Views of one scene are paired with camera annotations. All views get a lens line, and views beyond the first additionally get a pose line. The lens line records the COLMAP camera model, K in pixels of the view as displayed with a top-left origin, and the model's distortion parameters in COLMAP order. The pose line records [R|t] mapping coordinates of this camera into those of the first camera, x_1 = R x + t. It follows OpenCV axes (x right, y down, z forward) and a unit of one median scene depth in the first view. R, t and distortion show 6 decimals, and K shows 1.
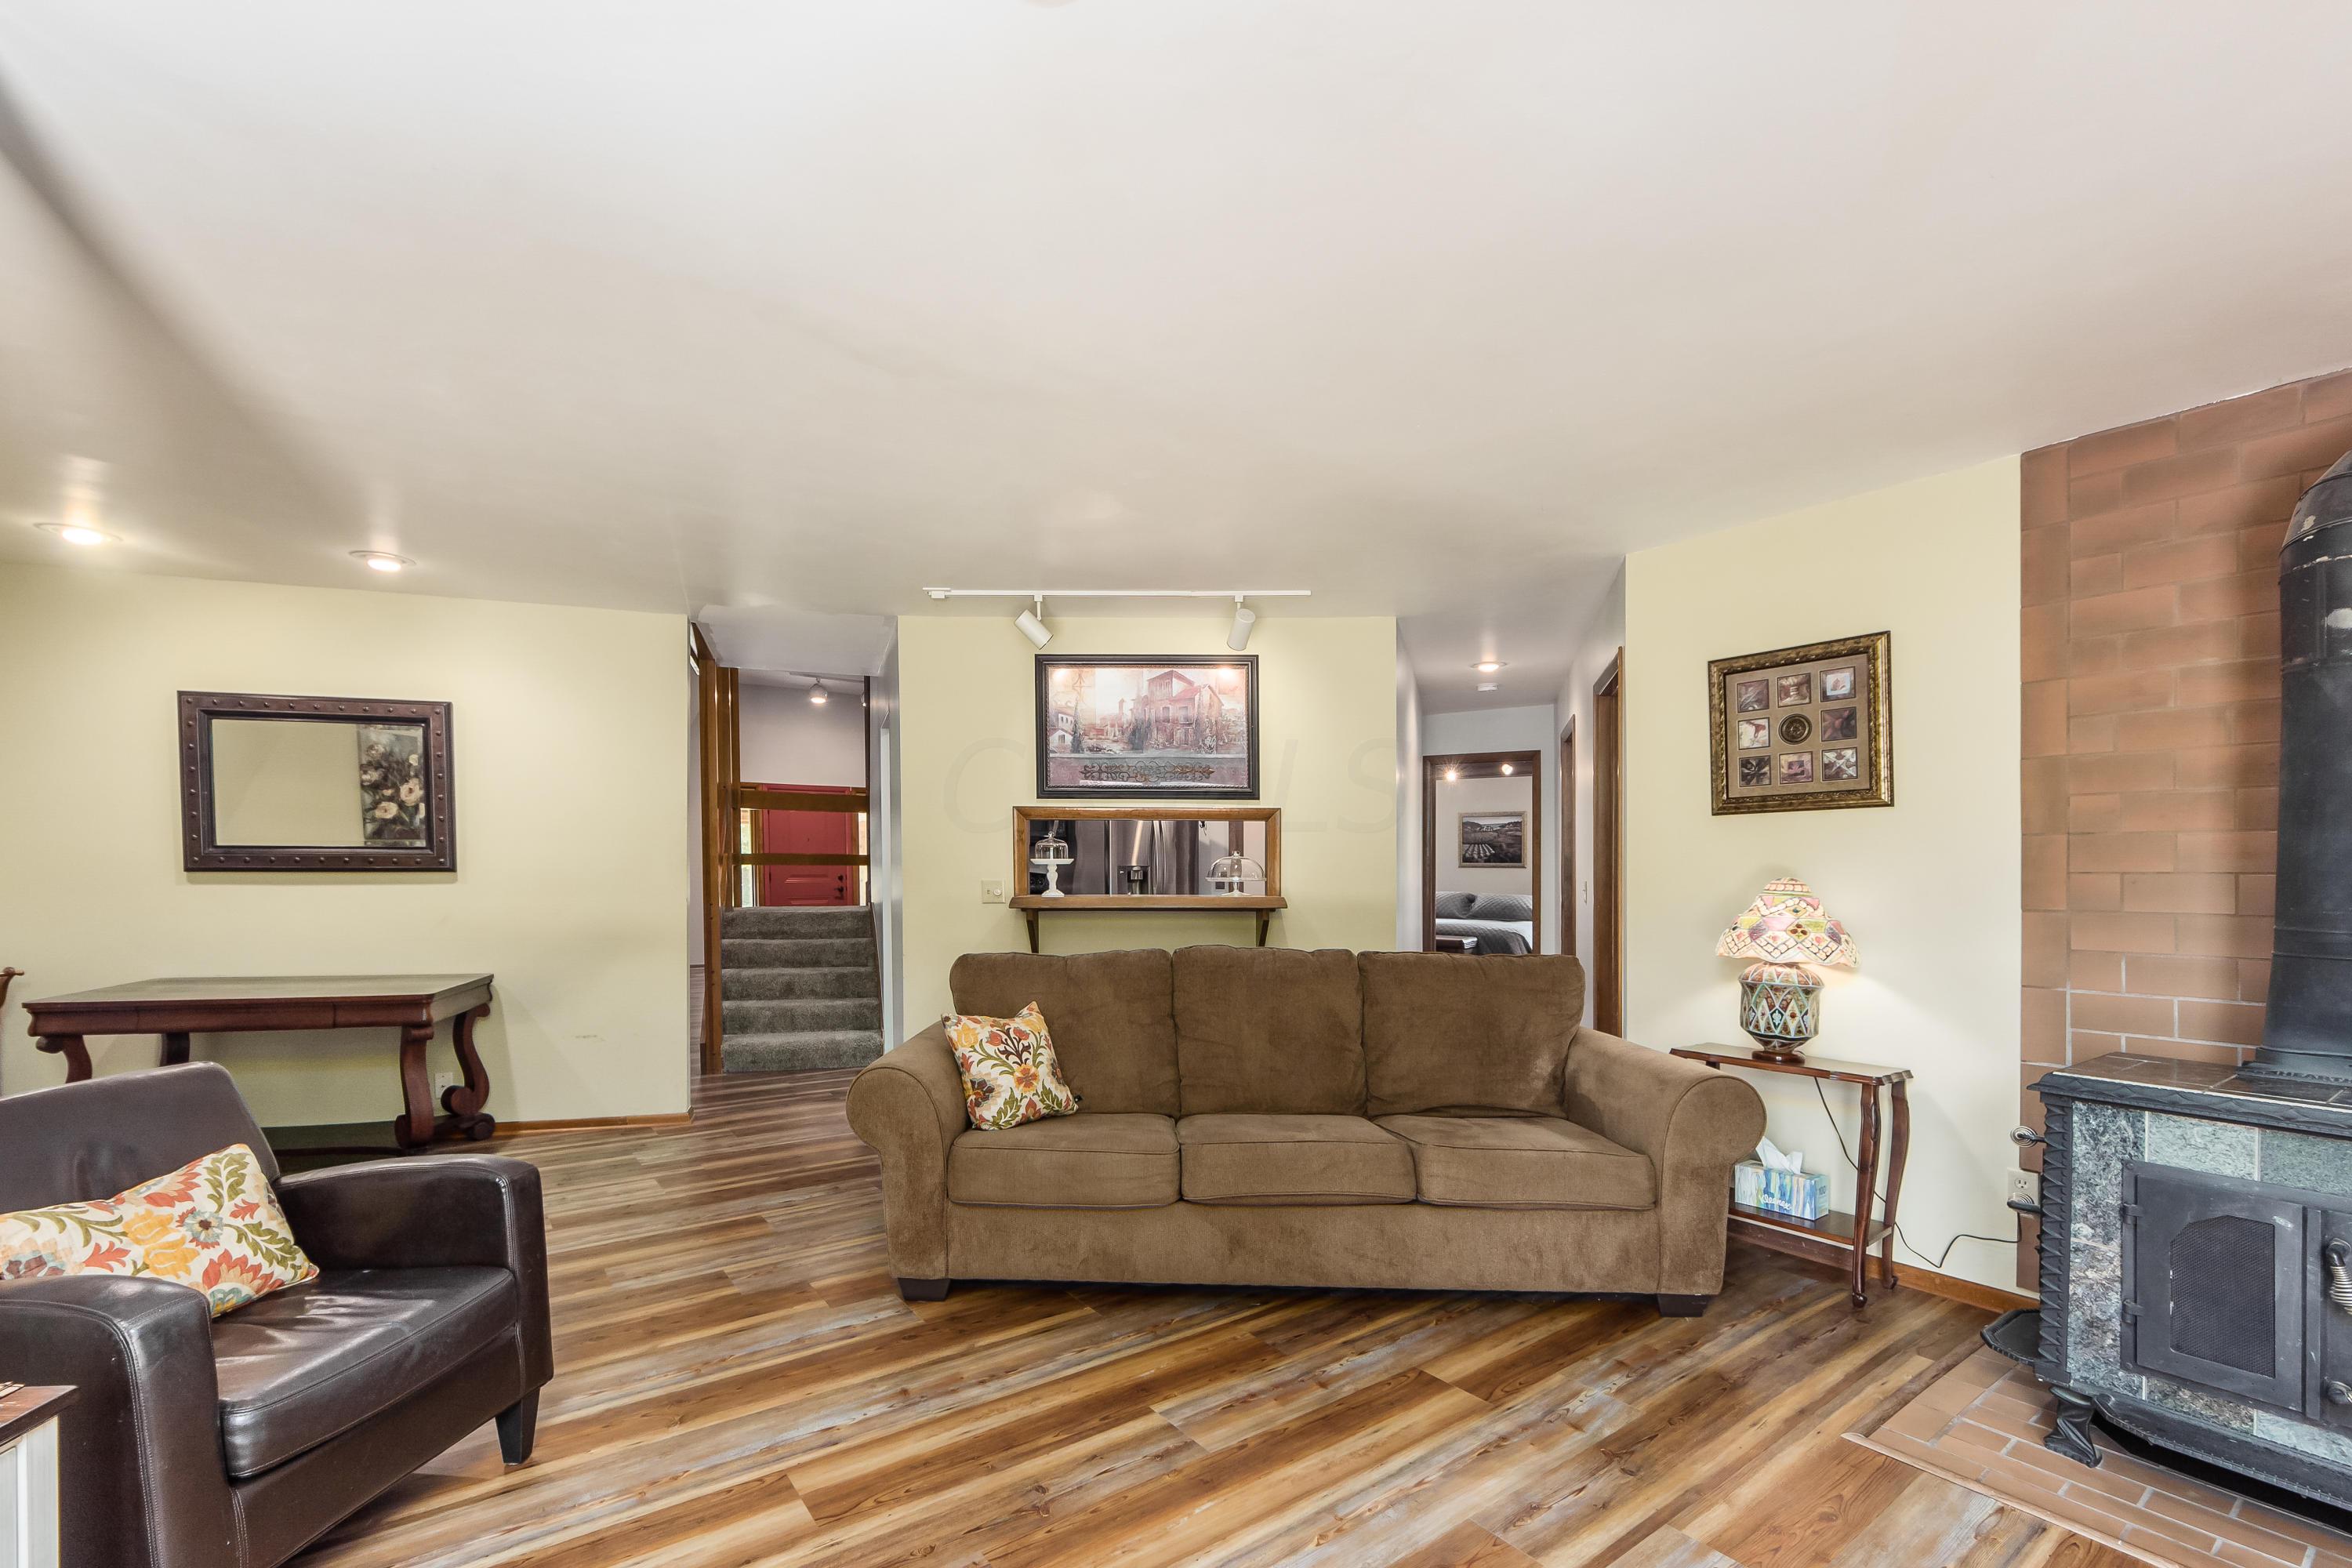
lens RADIAL K [[1029.3, 0, 1146.0], [0, 1029.3, 897.0], [0, 0, 1]] dist [-0.002395, -0.000805]
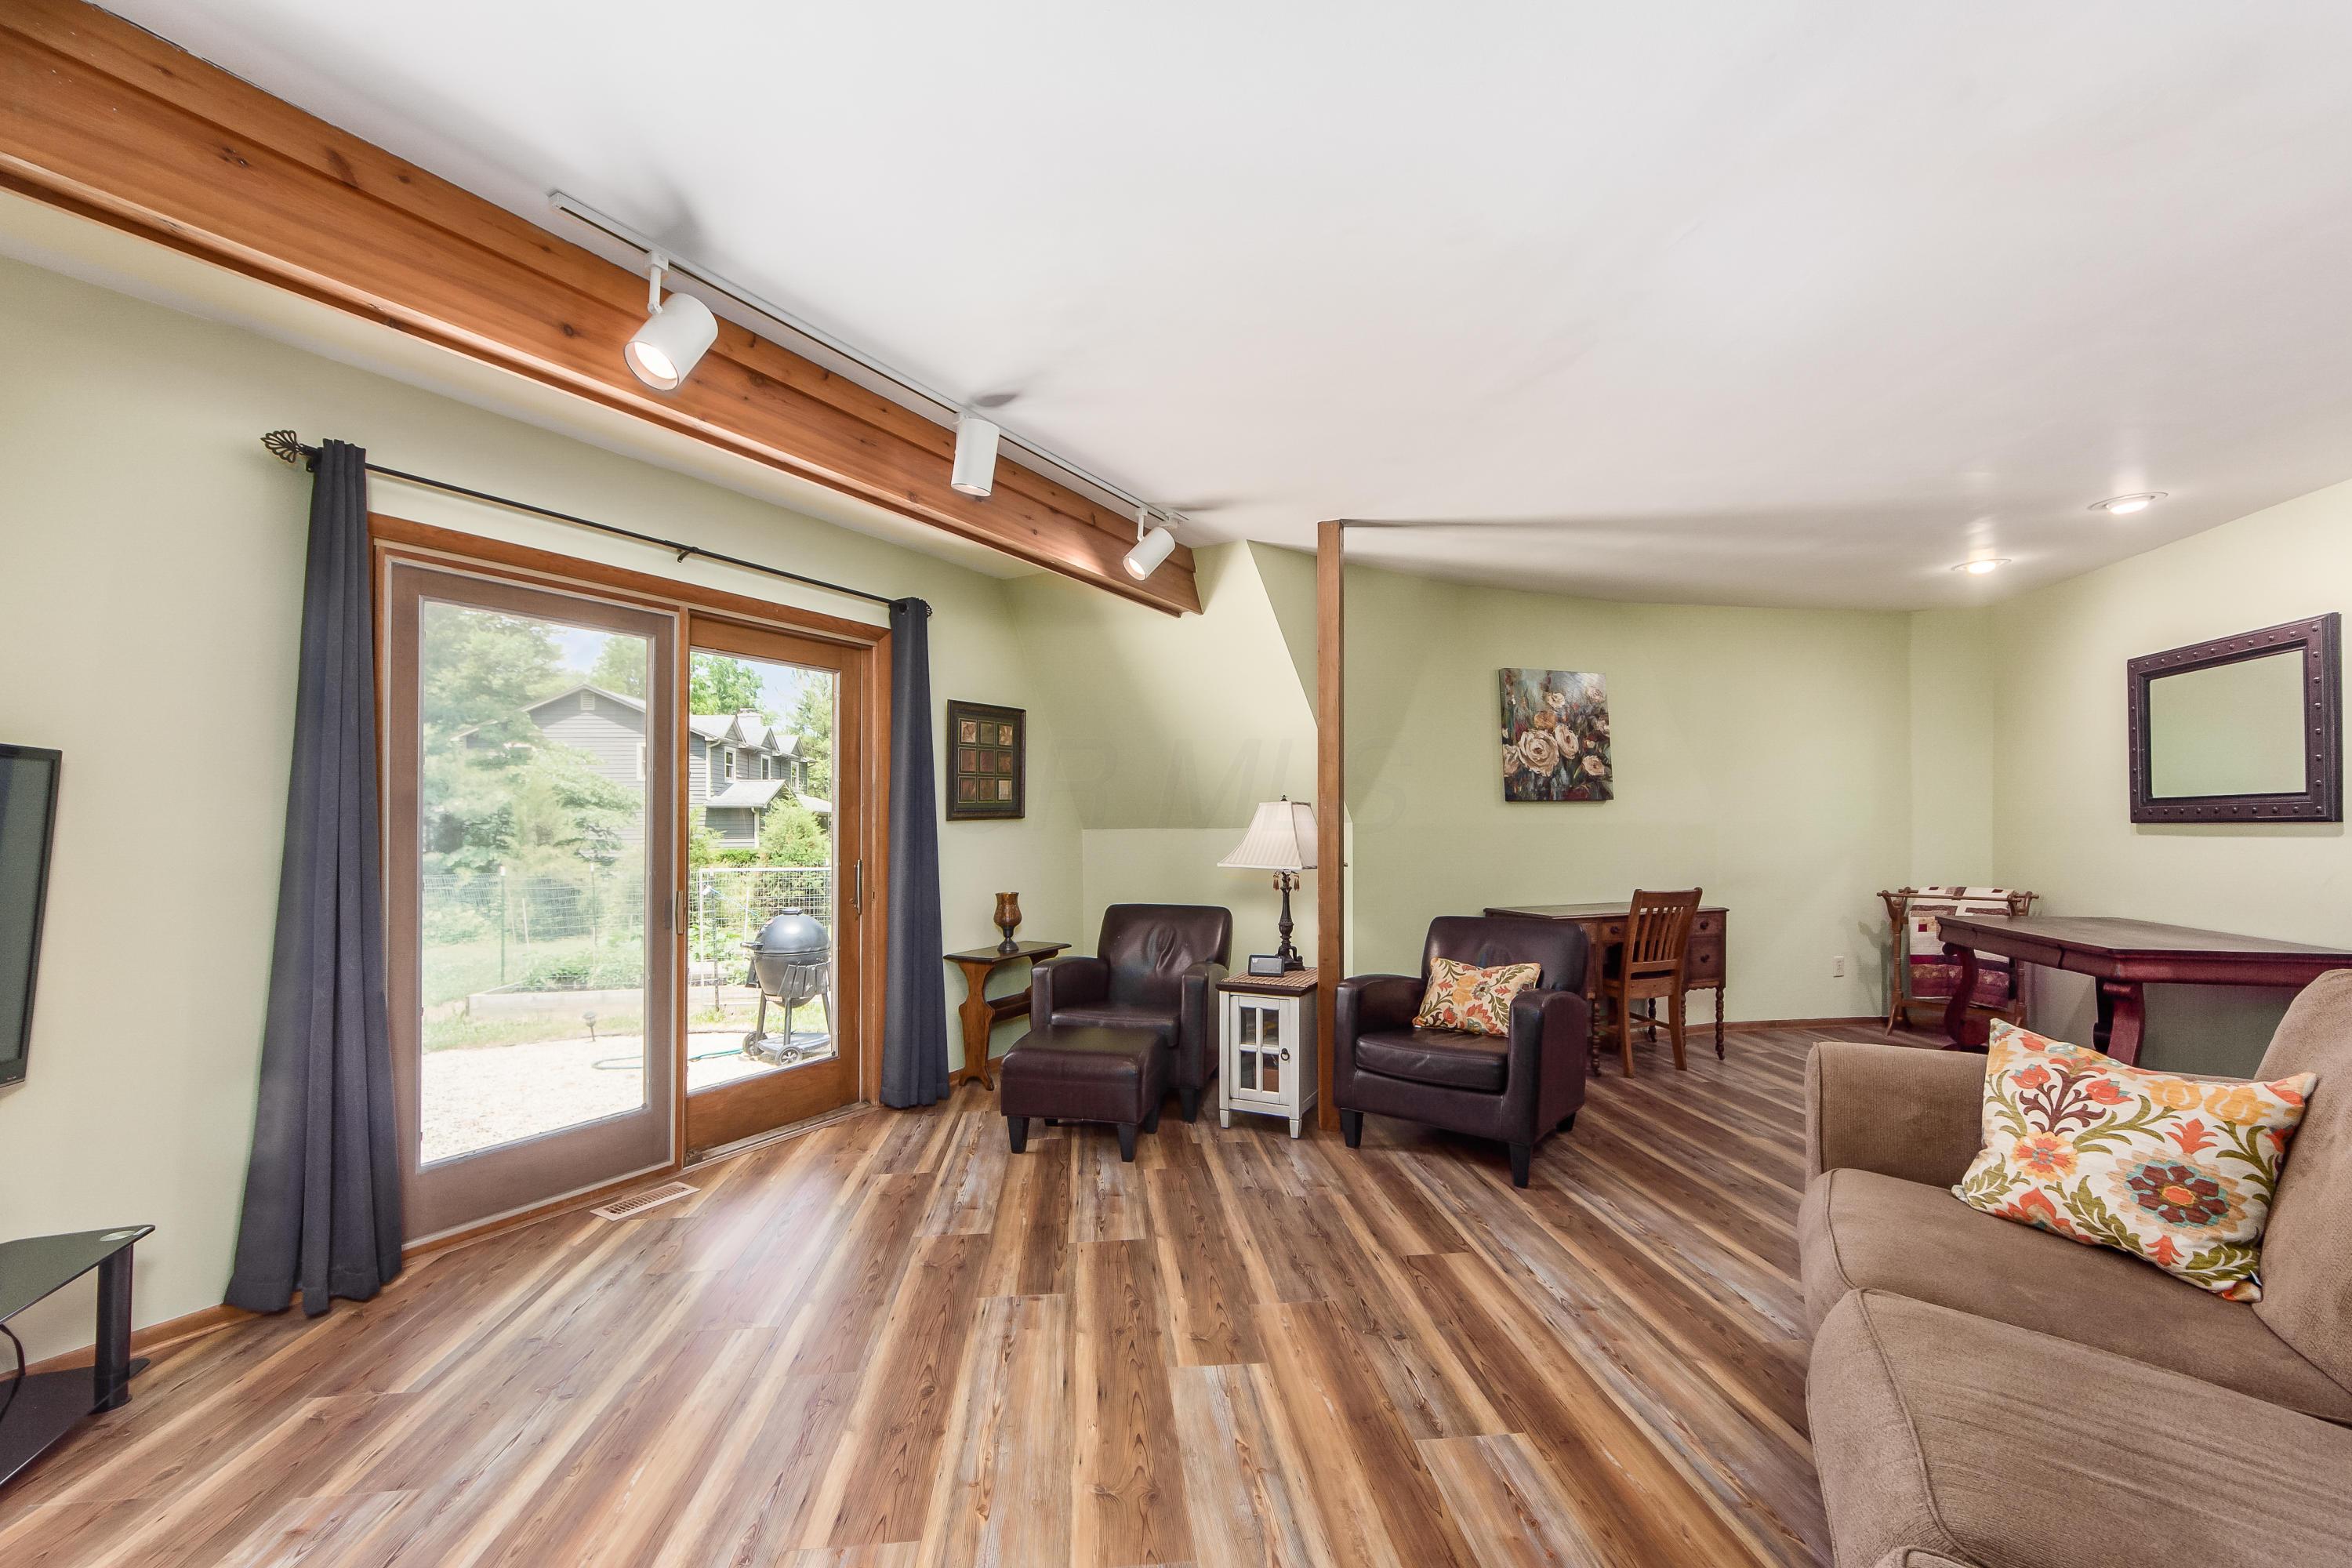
lens RADIAL K [[964.3, 0, 1174.4], [0, 964.3, 809.7], [0, 0, 1]] dist [0.001239, -0.001118]
pose [[-0.502922, -0.015440, -0.864194, 0.638413], [-0.026148, 0.999655, -0.002643, -0.011556], [0.863936, 0.021268, -0.503152, 0.851562]]
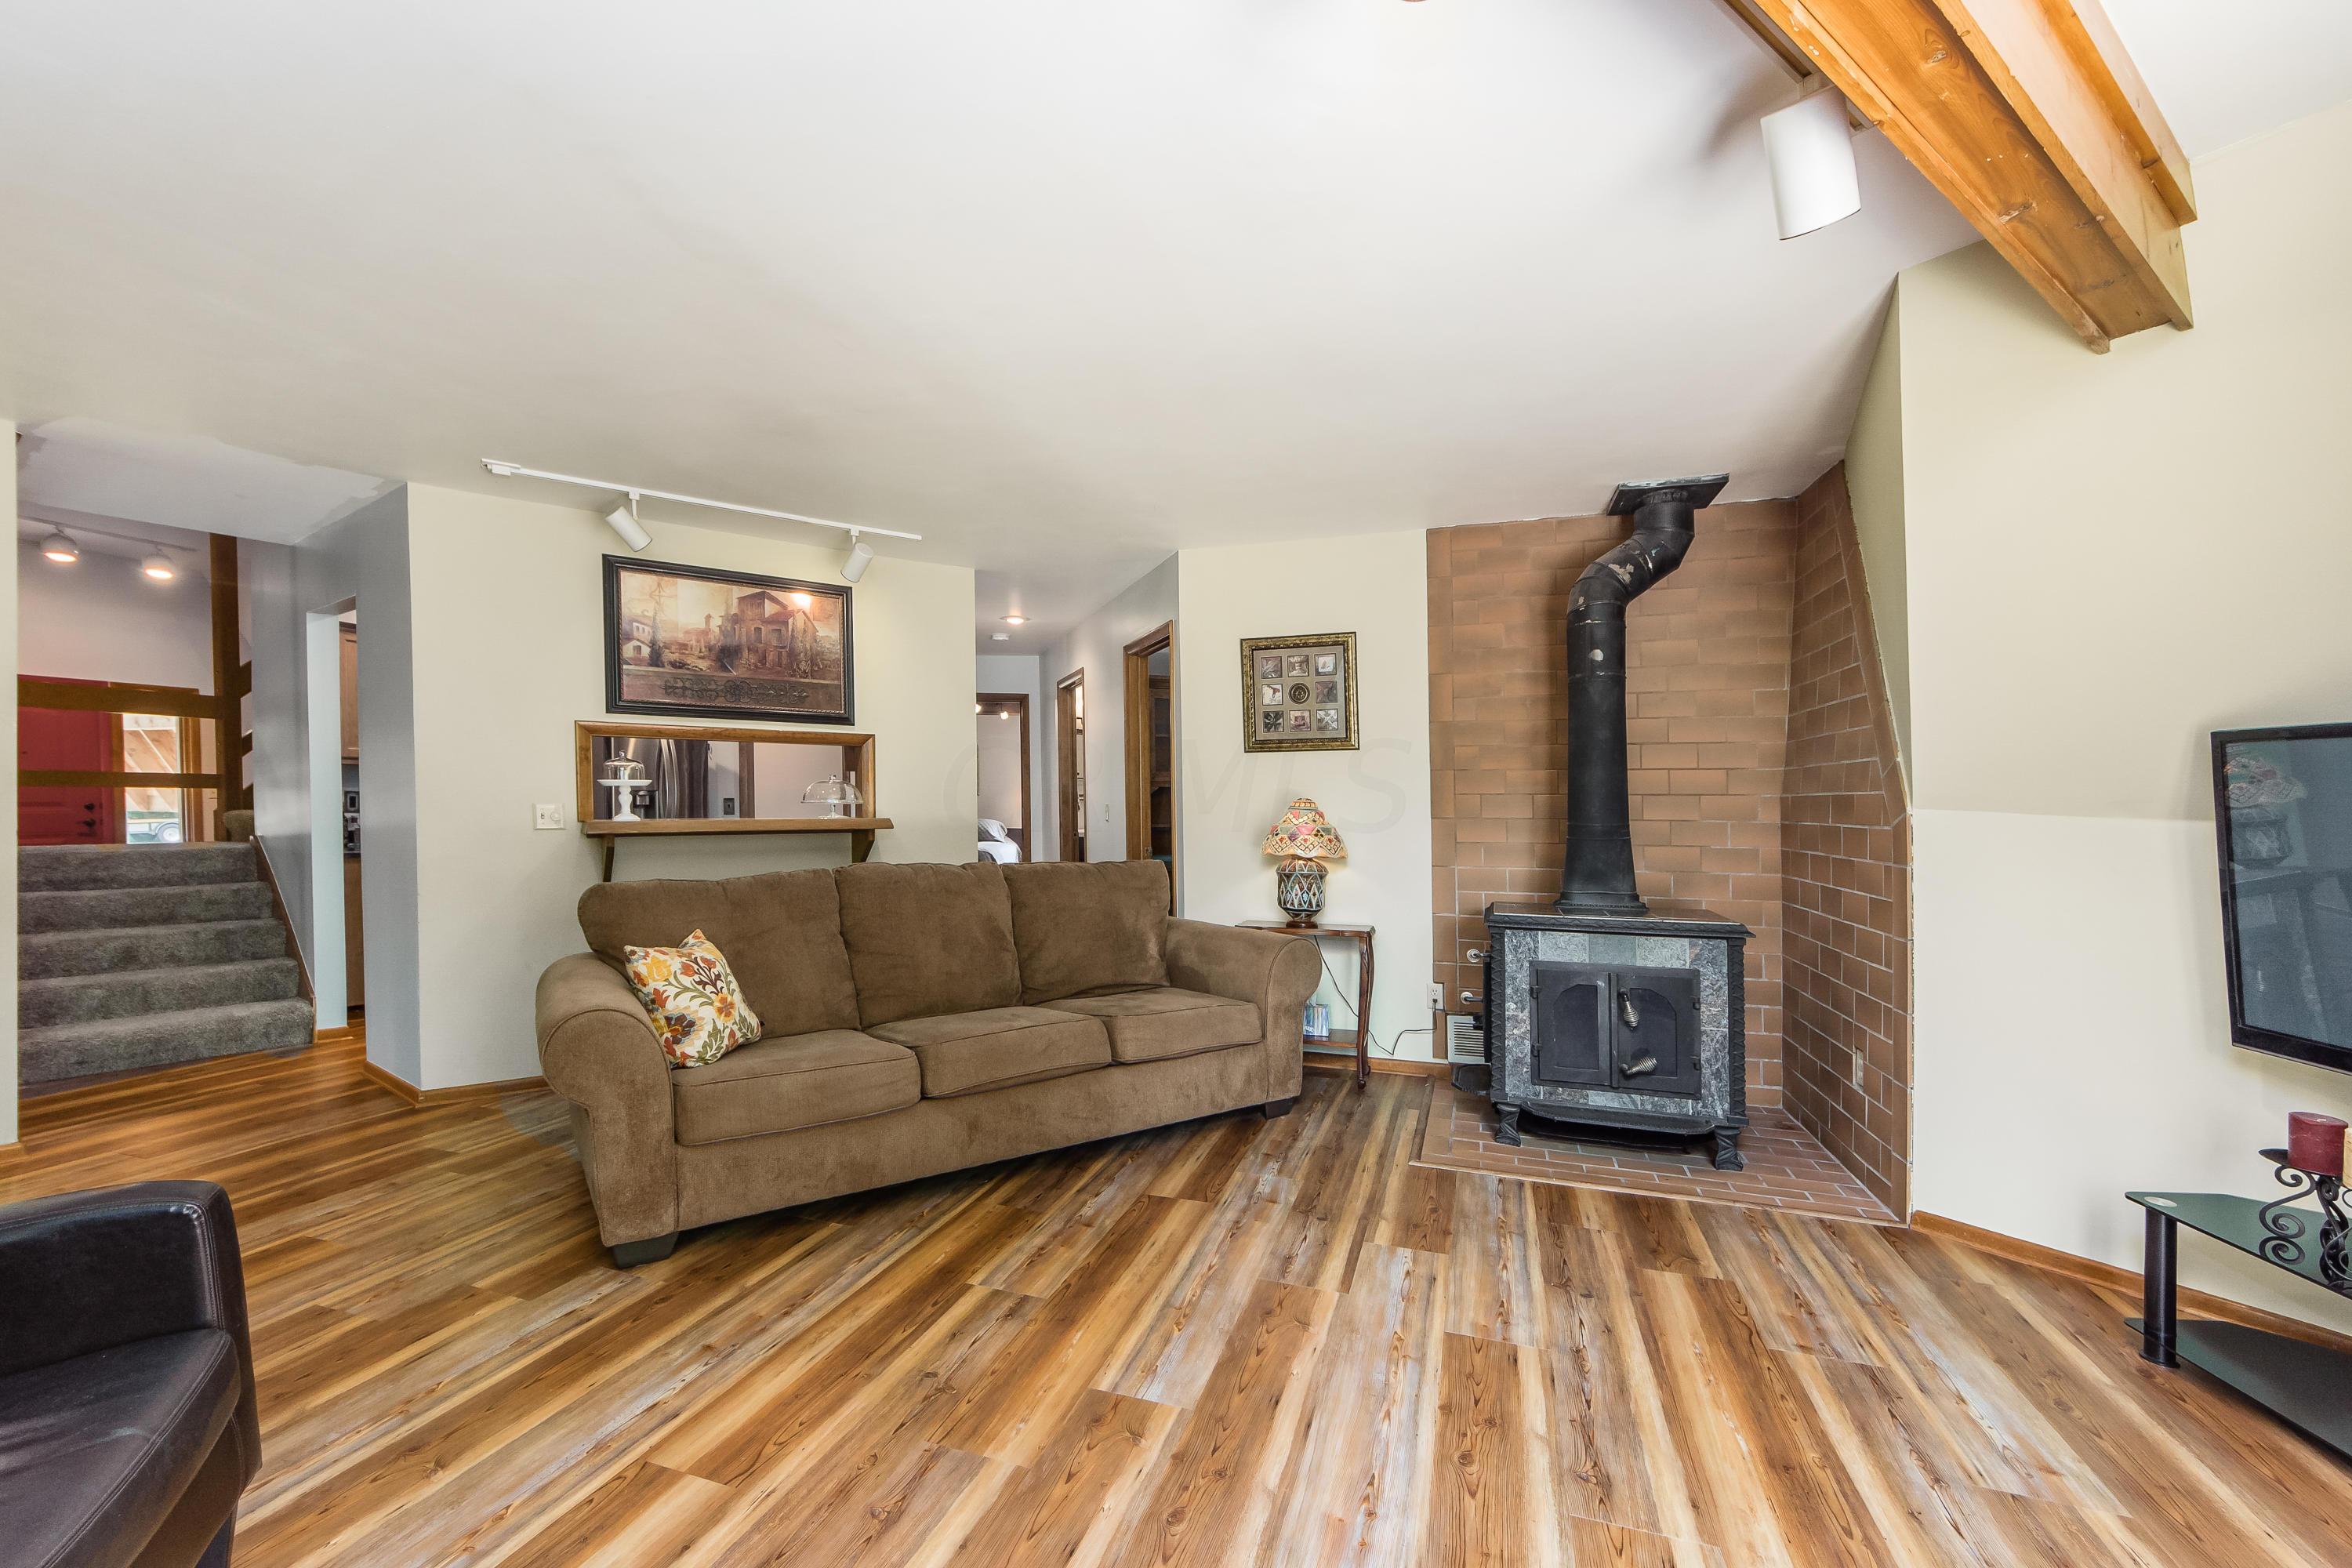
lens RADIAL K [[964.3, 0, 1174.4], [0, 964.3, 809.7], [0, 0, 1]] dist [0.001239, -0.001118]
pose [[0.809127, -0.006027, 0.587602, -0.307299], [0.015175, 0.999828, -0.010641, 0.008921], [-0.587437, 0.017527, 0.809080, 0.030704]]
